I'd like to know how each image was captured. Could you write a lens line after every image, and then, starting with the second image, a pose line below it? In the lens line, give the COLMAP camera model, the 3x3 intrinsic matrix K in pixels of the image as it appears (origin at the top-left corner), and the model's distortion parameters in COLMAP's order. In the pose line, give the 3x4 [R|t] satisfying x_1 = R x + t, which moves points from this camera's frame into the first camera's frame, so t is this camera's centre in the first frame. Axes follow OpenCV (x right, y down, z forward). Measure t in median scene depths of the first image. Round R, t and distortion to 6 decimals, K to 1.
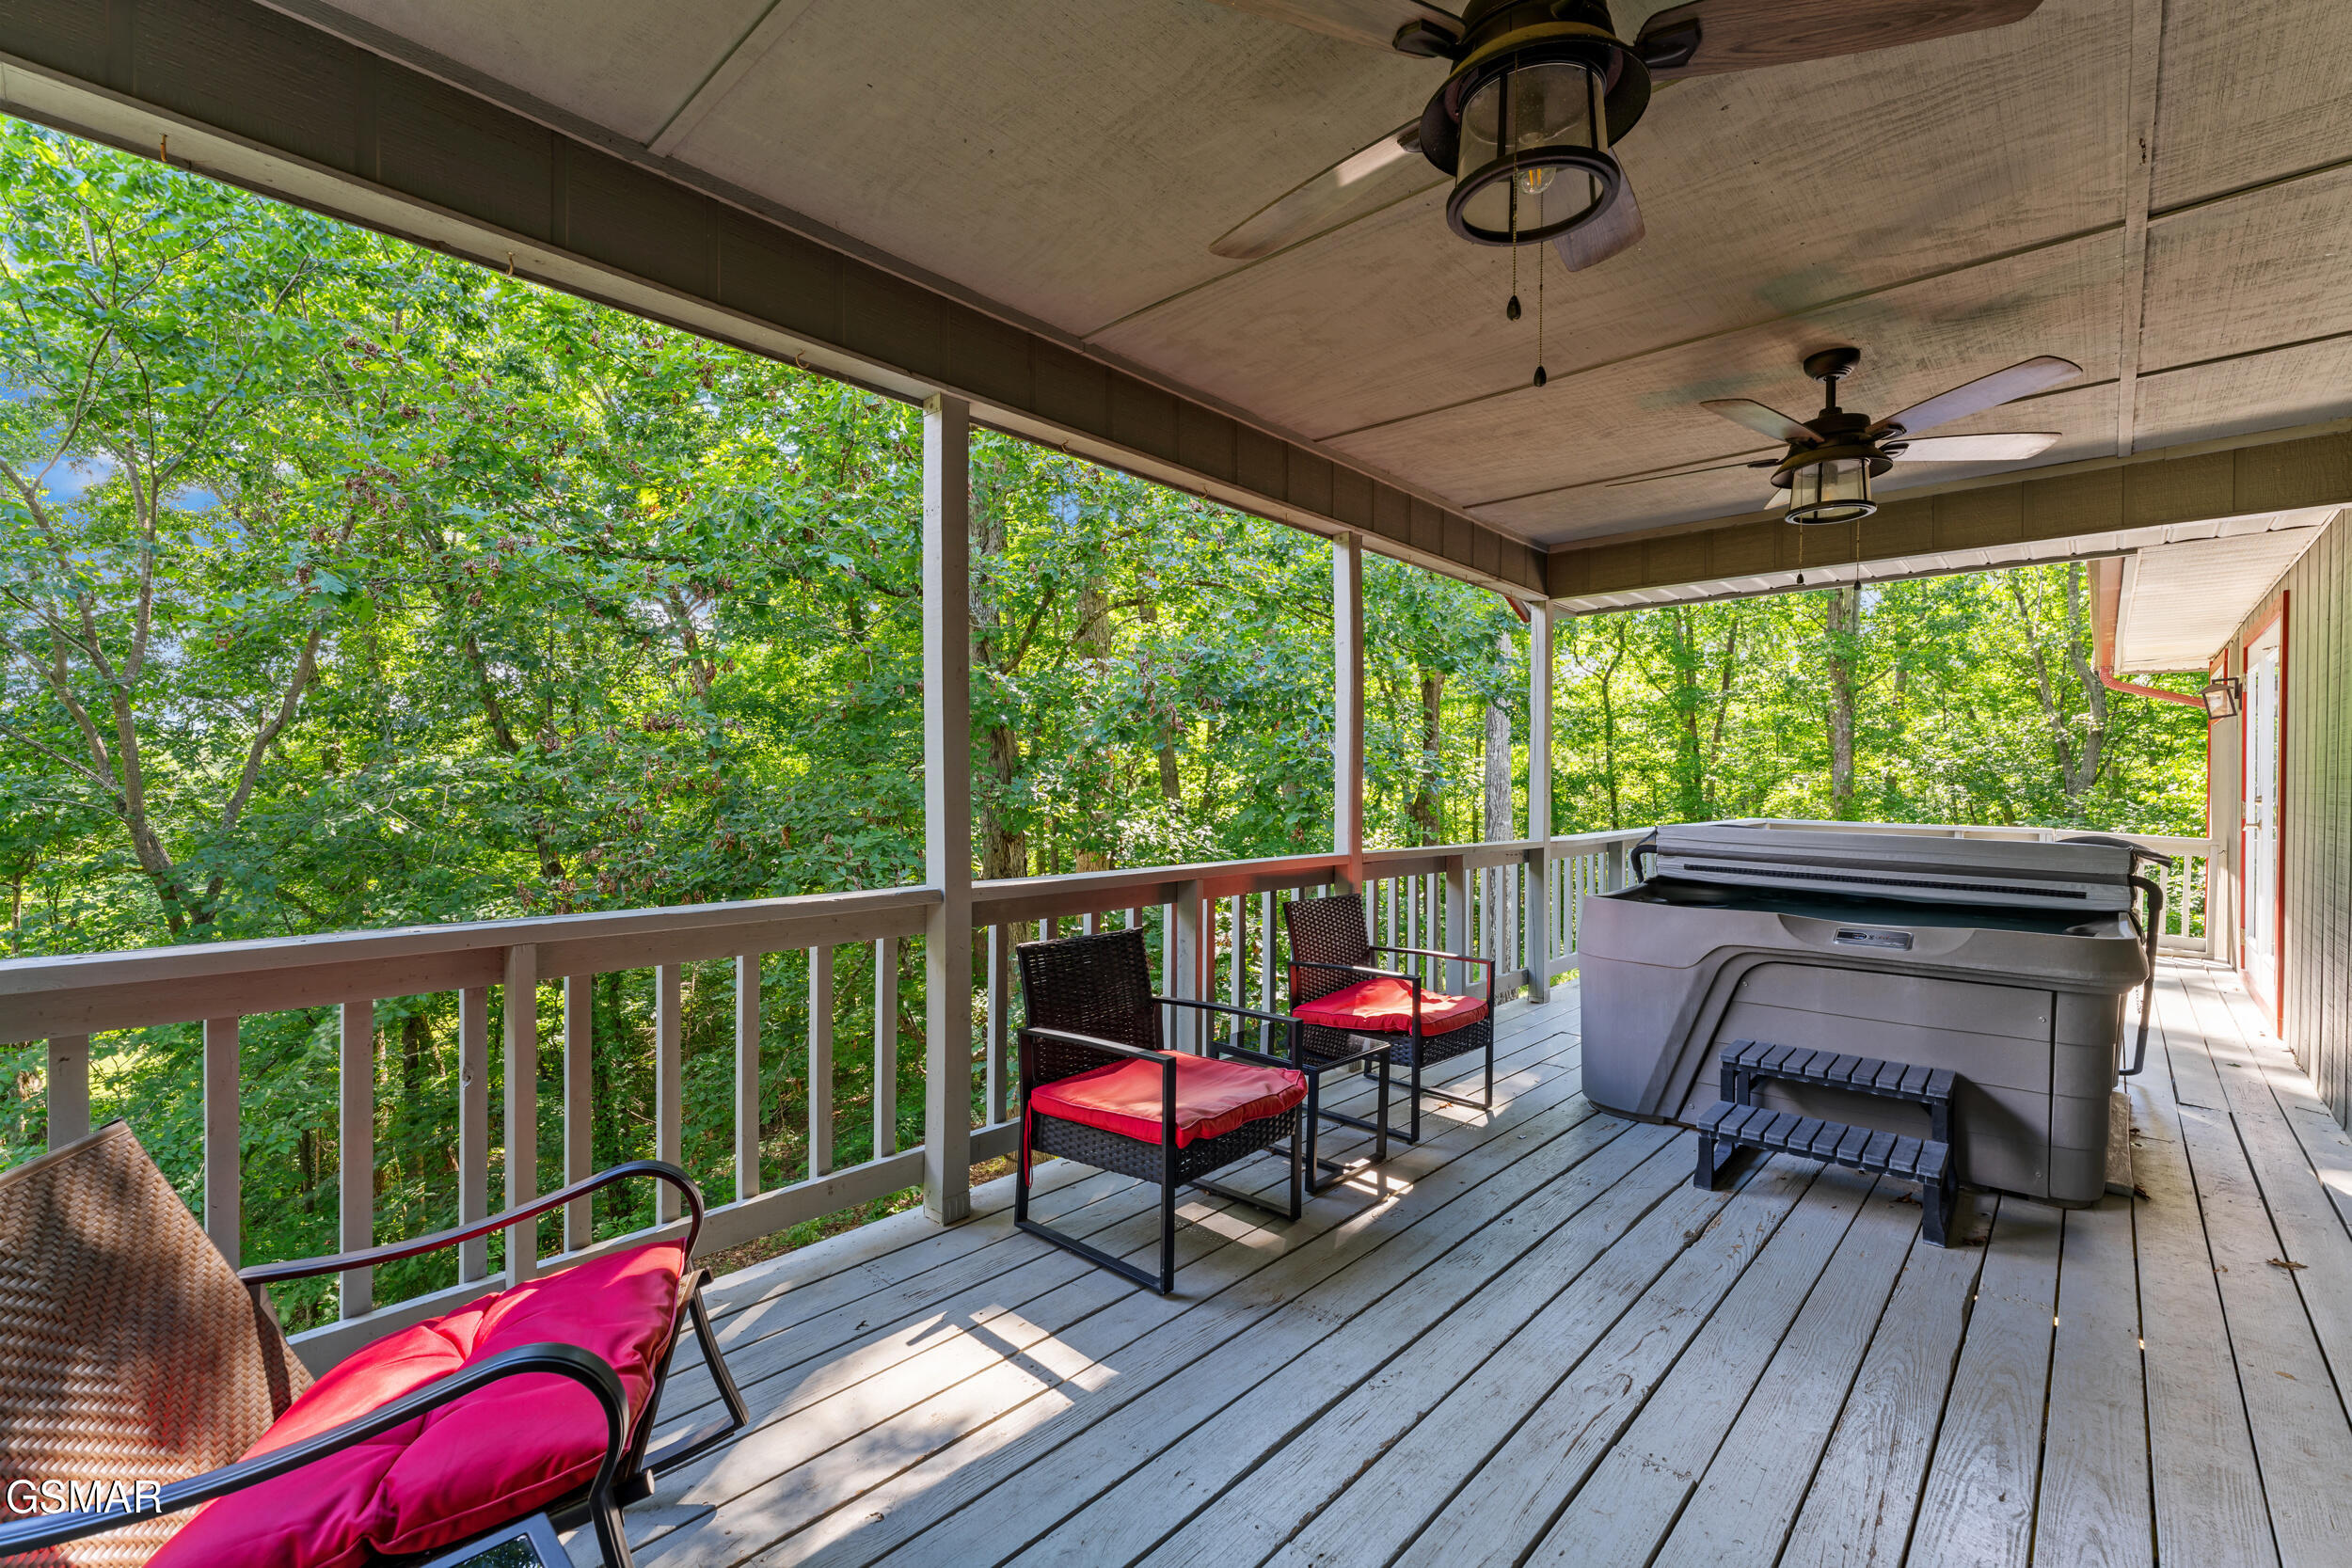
lens RADIAL K [[1014.7, 0, 1175.6], [0, 1014.7, 791.0], [0, 0, 1]] dist [-0.000411, -0.000065]
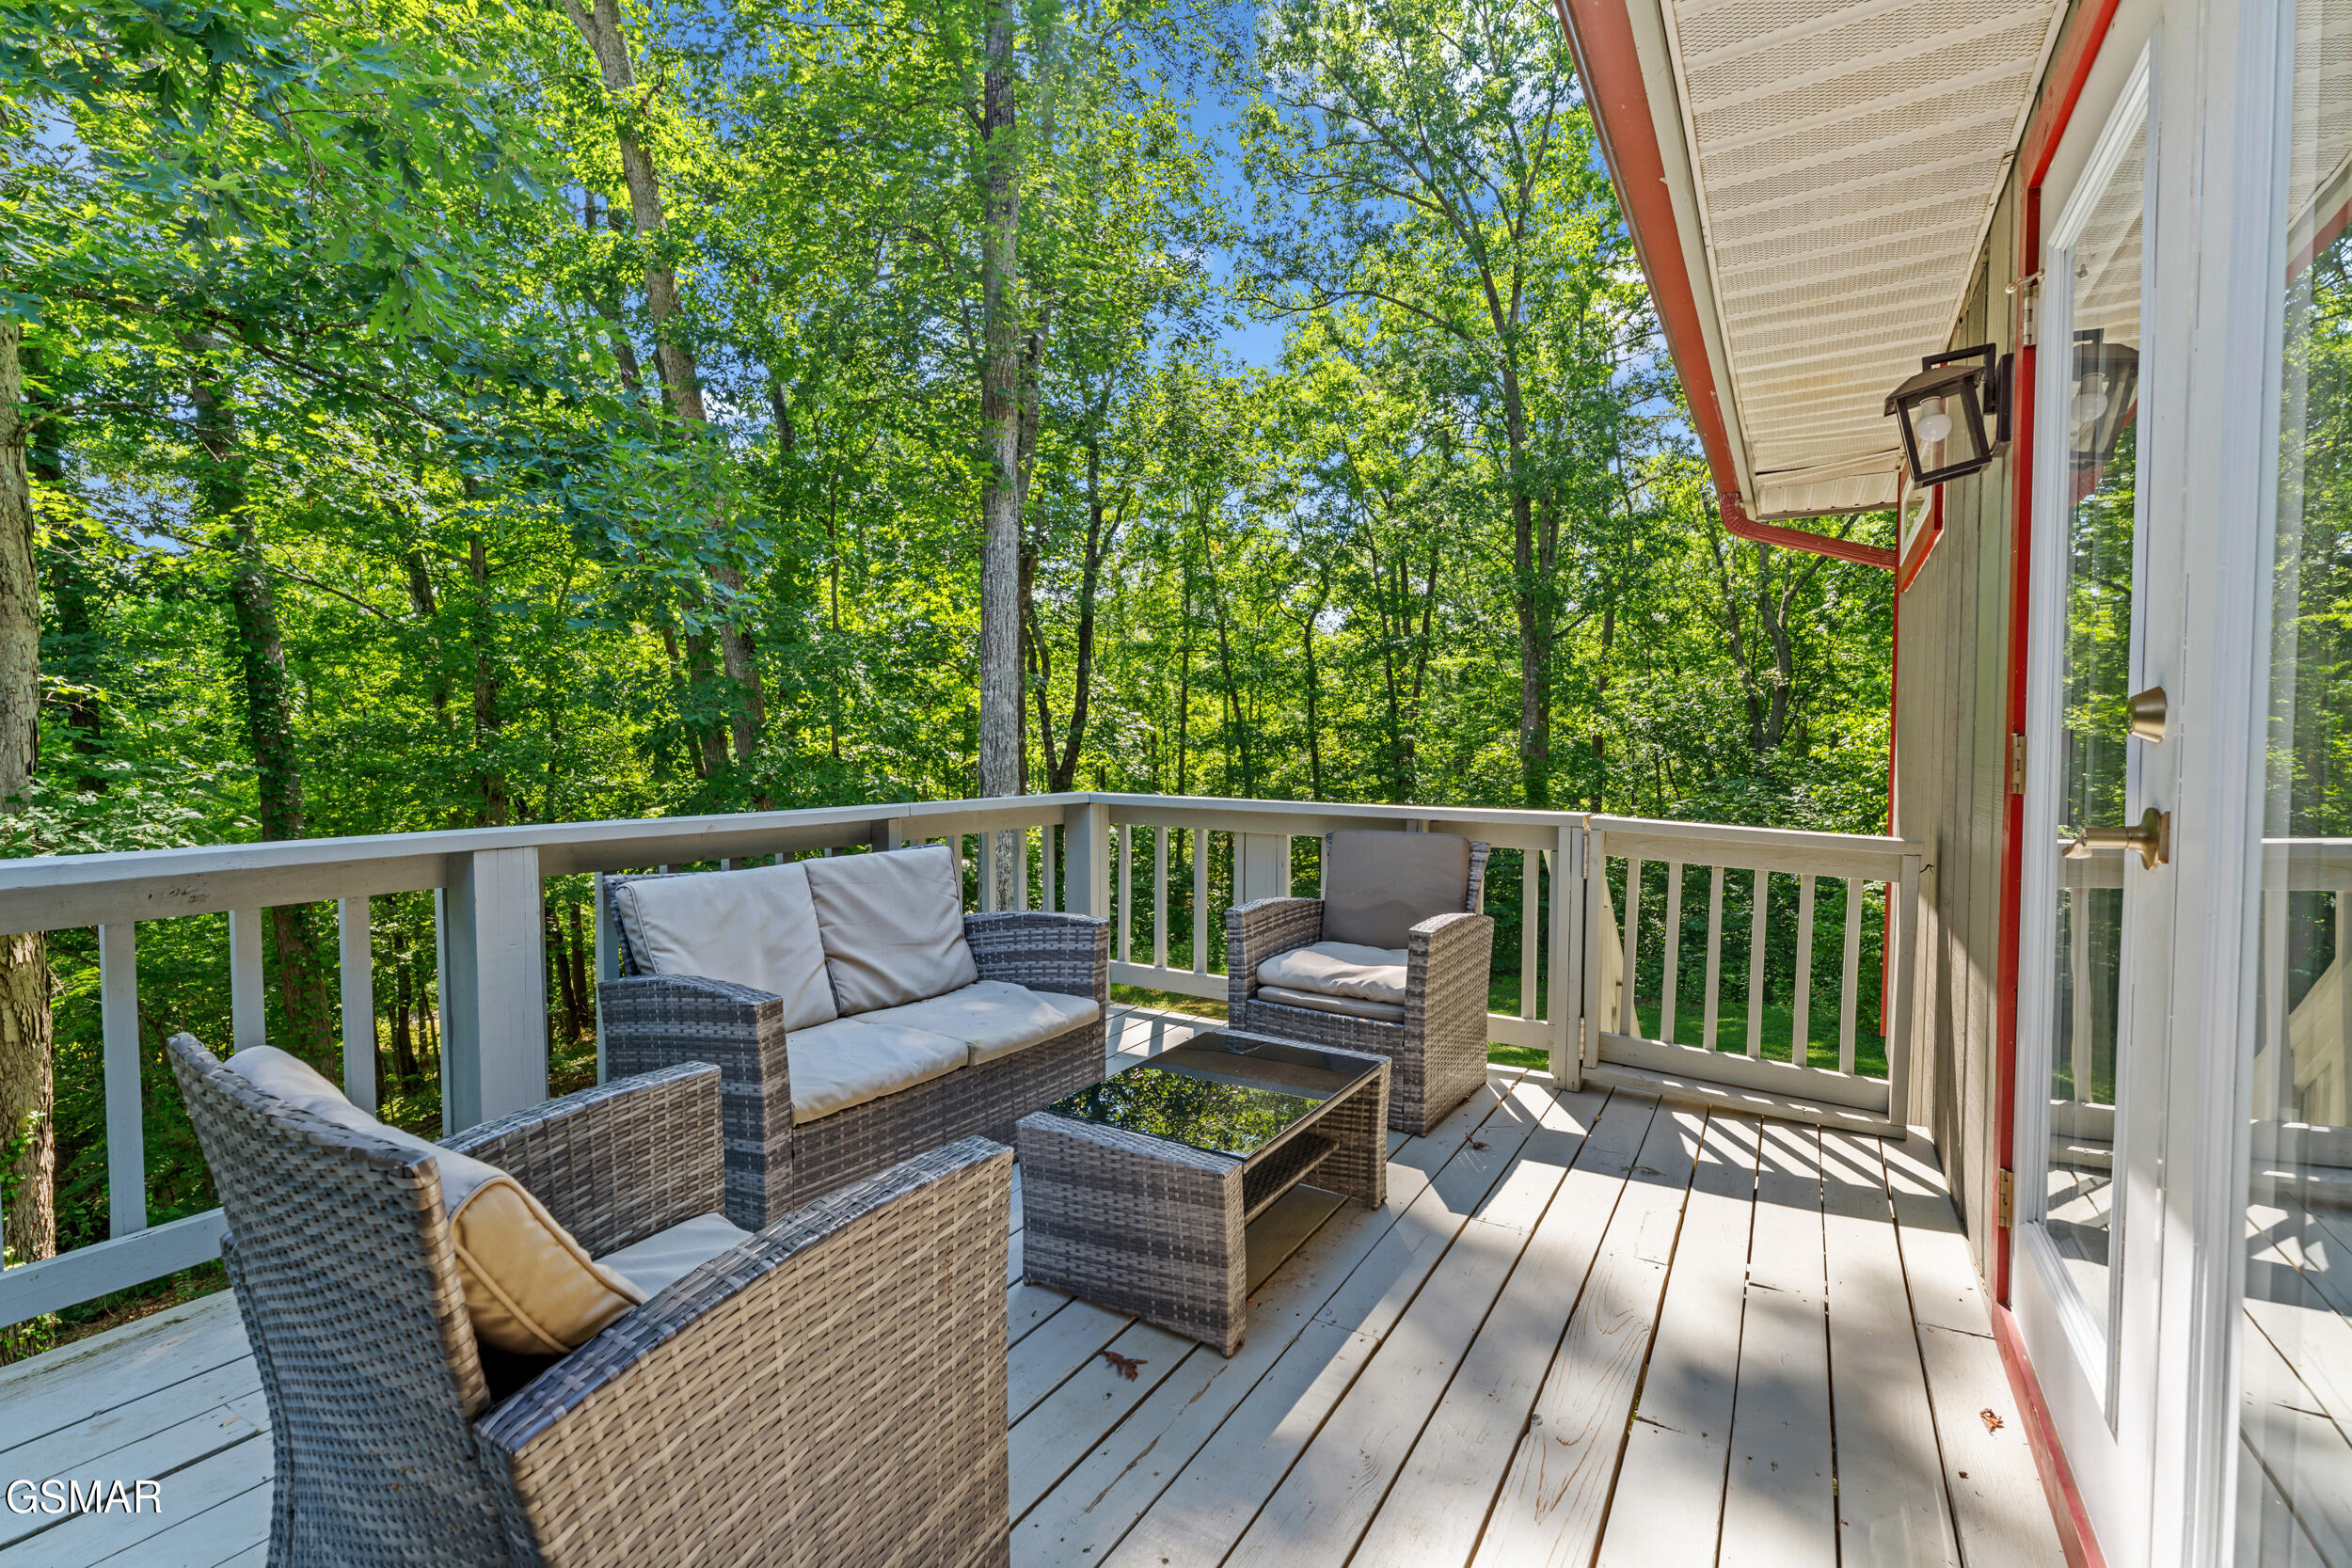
lens RADIAL K [[1014.7, 0, 1175.6], [0, 1014.7, 783.7], [0, 0, 1]] dist [-0.000411, -0.000065]
pose [[0.981530, -0.011392, 0.190970, 0.138659], [0.005494, 0.999492, 0.031384, -0.000516], [-0.191230, -0.029755, 0.981094, 0.144201]]
